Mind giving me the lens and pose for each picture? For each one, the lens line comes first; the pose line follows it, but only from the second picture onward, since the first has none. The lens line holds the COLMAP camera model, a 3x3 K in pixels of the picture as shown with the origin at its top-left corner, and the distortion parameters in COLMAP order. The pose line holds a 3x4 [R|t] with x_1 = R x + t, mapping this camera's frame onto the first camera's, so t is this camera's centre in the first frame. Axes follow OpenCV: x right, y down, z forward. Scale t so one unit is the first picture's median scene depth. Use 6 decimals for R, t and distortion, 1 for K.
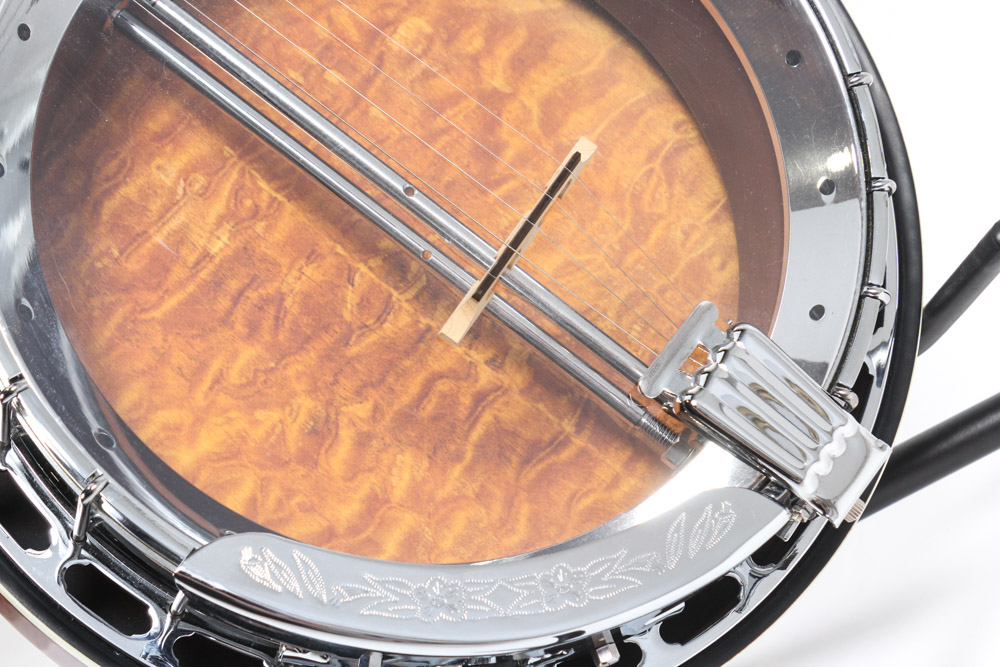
lens RADIAL K [[2575.2, 0, 403.7], [0, 2575.2, 333.5], [0, 0, 1]] dist [-0.074025, 1.018818]
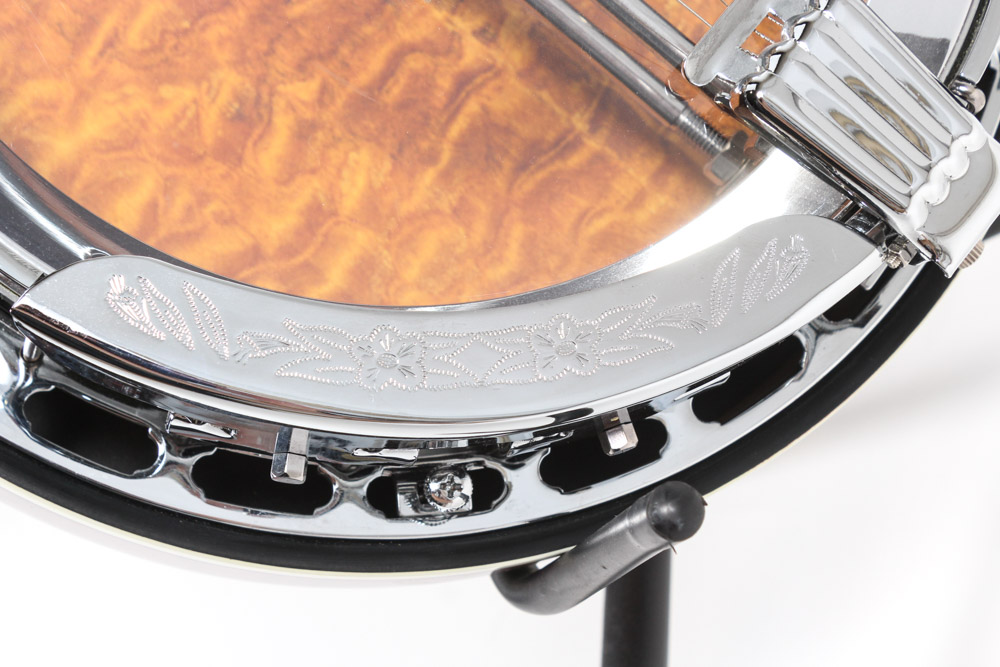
lens RADIAL K [[2575.2, 0, 403.7], [0, 2575.2, 333.5], [0, 0, 1]] dist [-0.074025, 1.018818]
pose [[0.999295, 0.037534, 0.001171, 0.014365], [-0.037415, 0.992464, 0.116688, 0.011694], [0.003217, -0.116649, 0.993168, 0.254234]]
